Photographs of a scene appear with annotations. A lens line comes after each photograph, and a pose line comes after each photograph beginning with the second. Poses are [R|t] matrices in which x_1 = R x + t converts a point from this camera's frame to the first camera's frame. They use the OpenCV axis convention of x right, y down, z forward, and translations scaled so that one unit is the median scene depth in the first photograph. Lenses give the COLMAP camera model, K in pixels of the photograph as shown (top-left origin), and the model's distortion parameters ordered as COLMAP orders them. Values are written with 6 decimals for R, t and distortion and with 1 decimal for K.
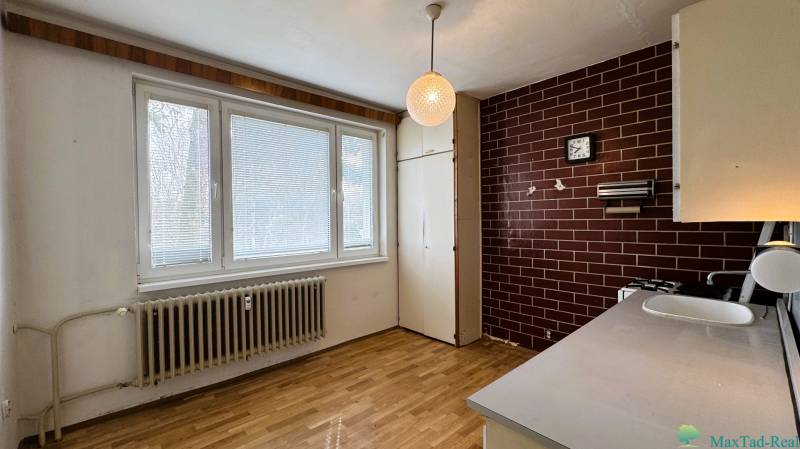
lens RADIAL K [[336.4, 0, 402.0], [0, 336.4, 222.5], [0, 0, 1]] dist [-0.001052, -0.000202]
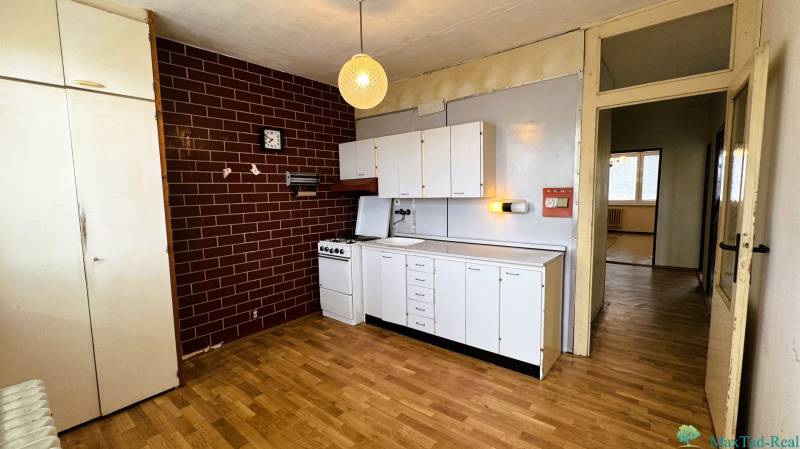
lens RADIAL K [[336.4, 0, 402.0], [0, 336.4, 222.5], [0, 0, 1]] dist [-0.001052, -0.000202]
pose [[-0.132732, -0.075864, 0.988244, -0.650992], [0.035204, 0.996076, 0.081193, -0.017050], [-0.990527, 0.045567, -0.129540, 0.700663]]
